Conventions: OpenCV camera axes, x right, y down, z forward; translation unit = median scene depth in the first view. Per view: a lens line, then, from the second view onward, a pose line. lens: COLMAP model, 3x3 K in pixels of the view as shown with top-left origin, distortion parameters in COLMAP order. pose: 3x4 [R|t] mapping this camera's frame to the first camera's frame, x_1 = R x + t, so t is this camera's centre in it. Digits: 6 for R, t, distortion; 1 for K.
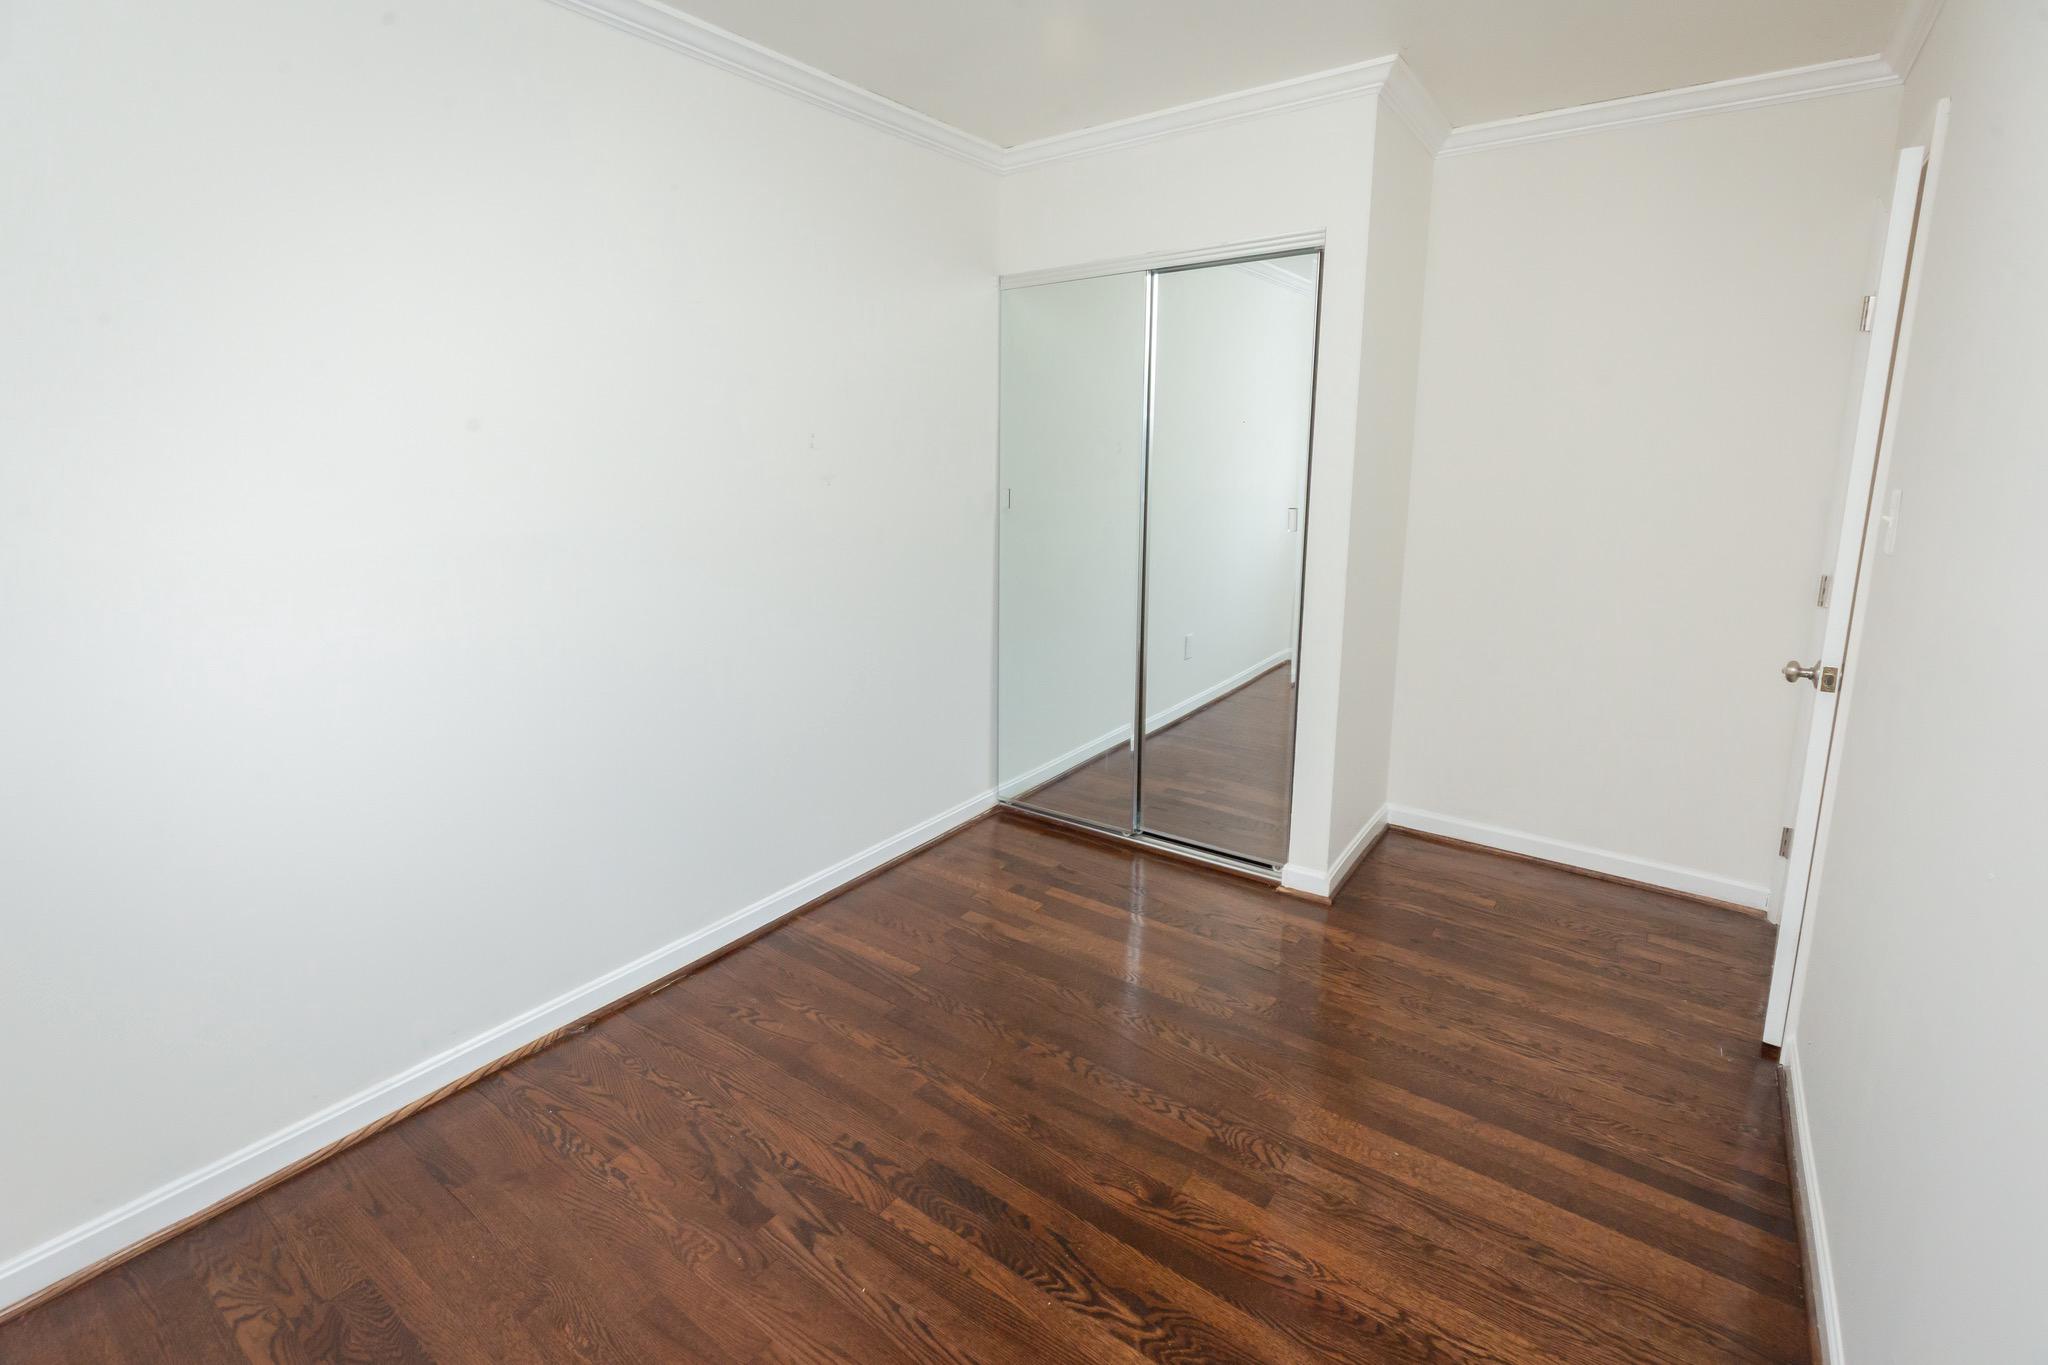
lens RADIAL K [[932.3, 0, 1025.2], [0, 932.3, 605.8], [0, 0, 1]] dist [0.000559, 0.000222]
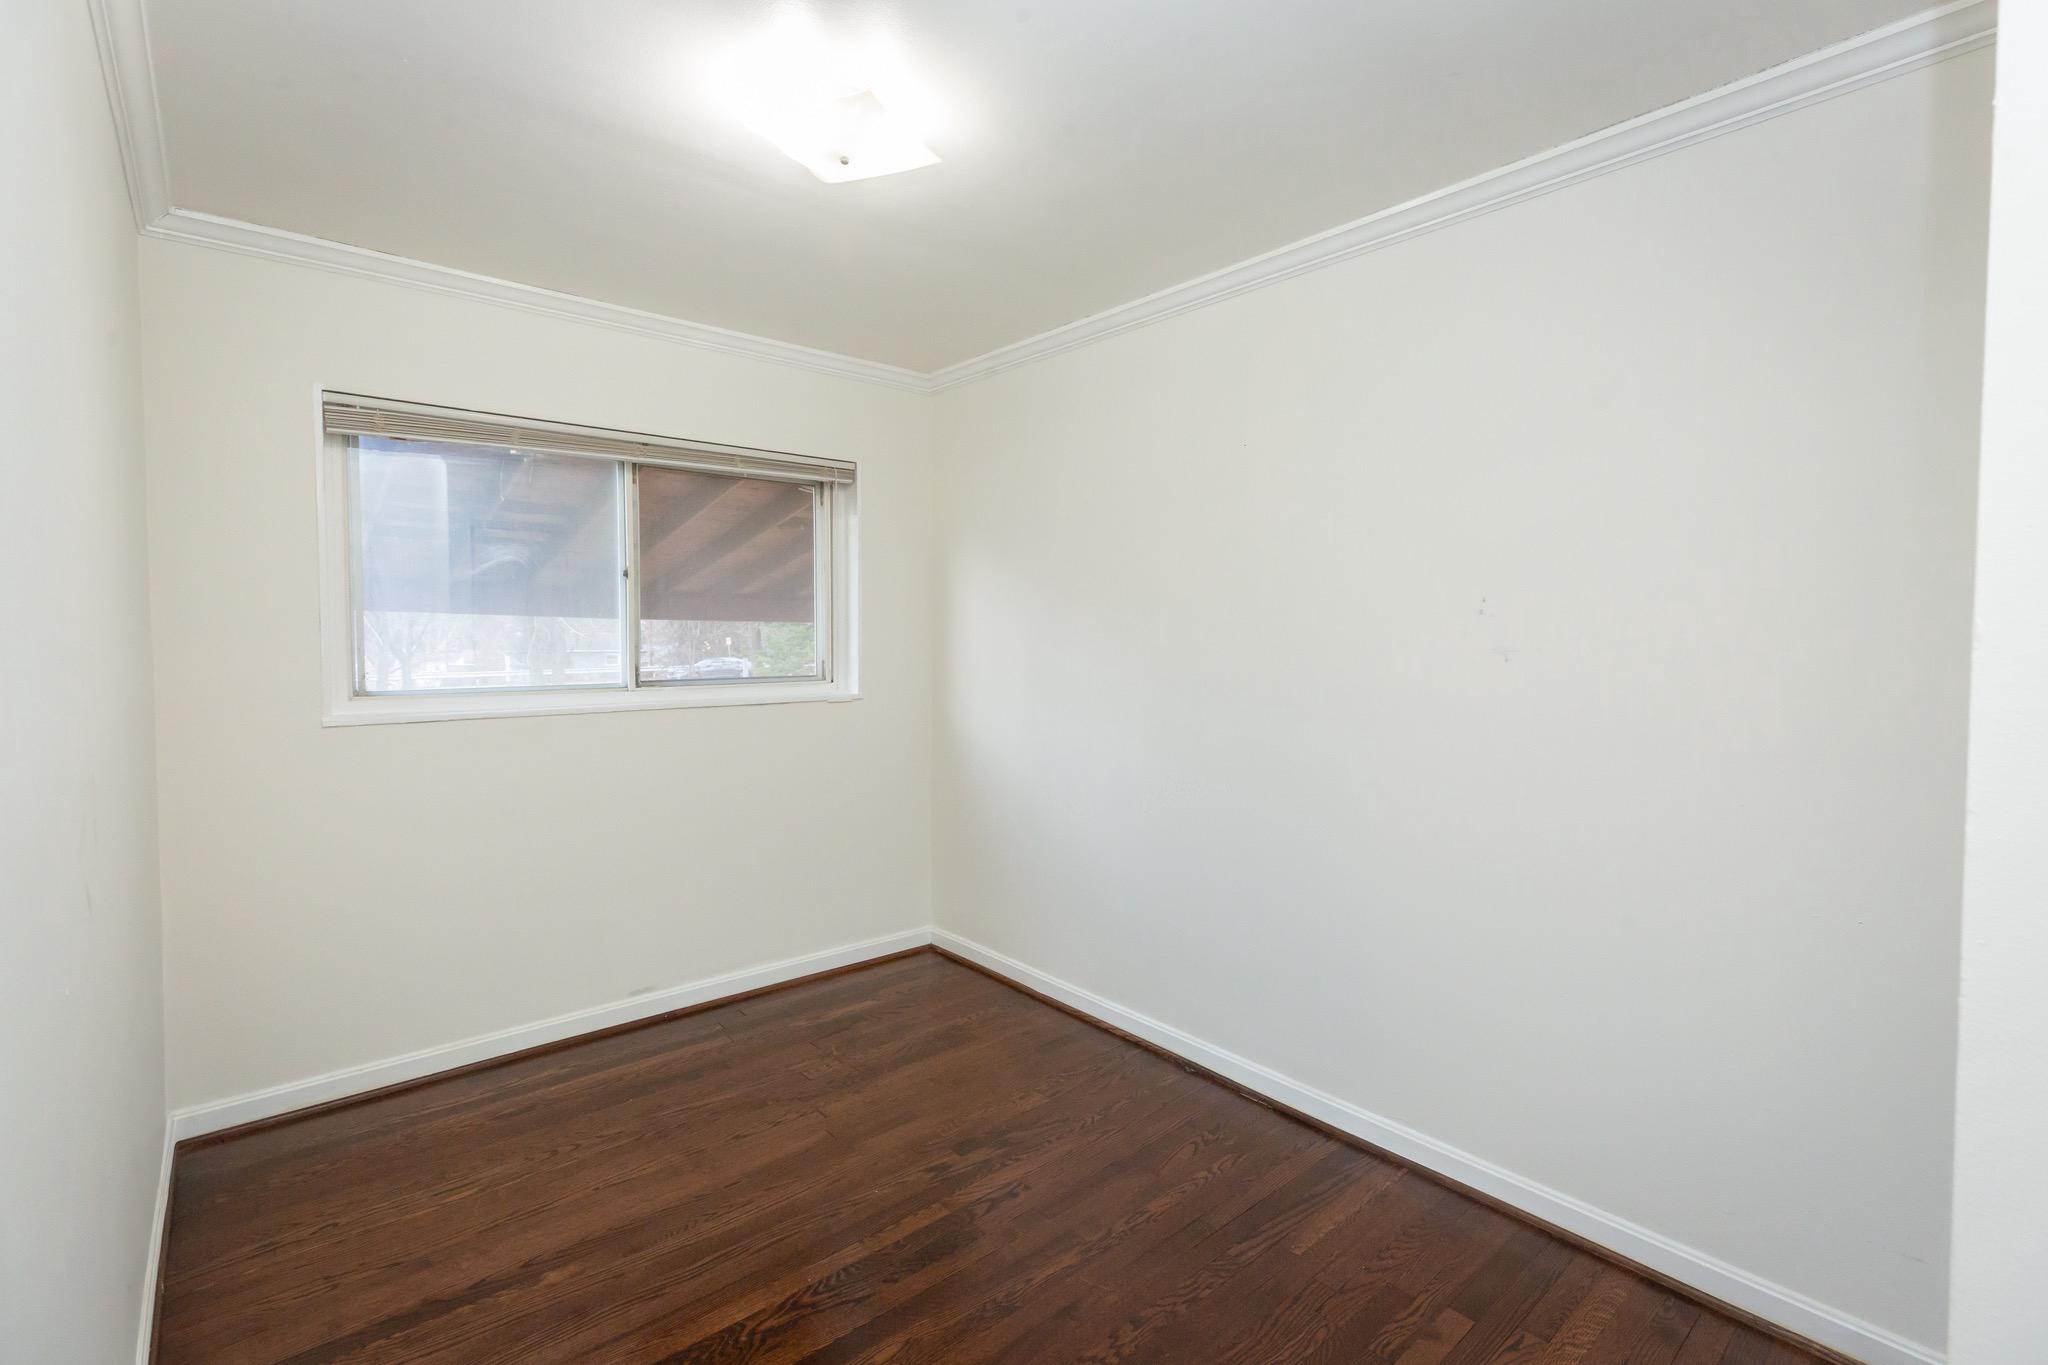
lens RADIAL K [[923.0, 0, 1024.0], [0, 923.0, 682.5], [0, 0, 1]] dist [-0.000696, 0.000014]
pose [[-0.245682, 0.038677, -0.968578, 0.926228], [-0.171484, 0.981710, 0.082698, -0.156023], [0.954062, 0.186413, -0.234556, 1.168229]]
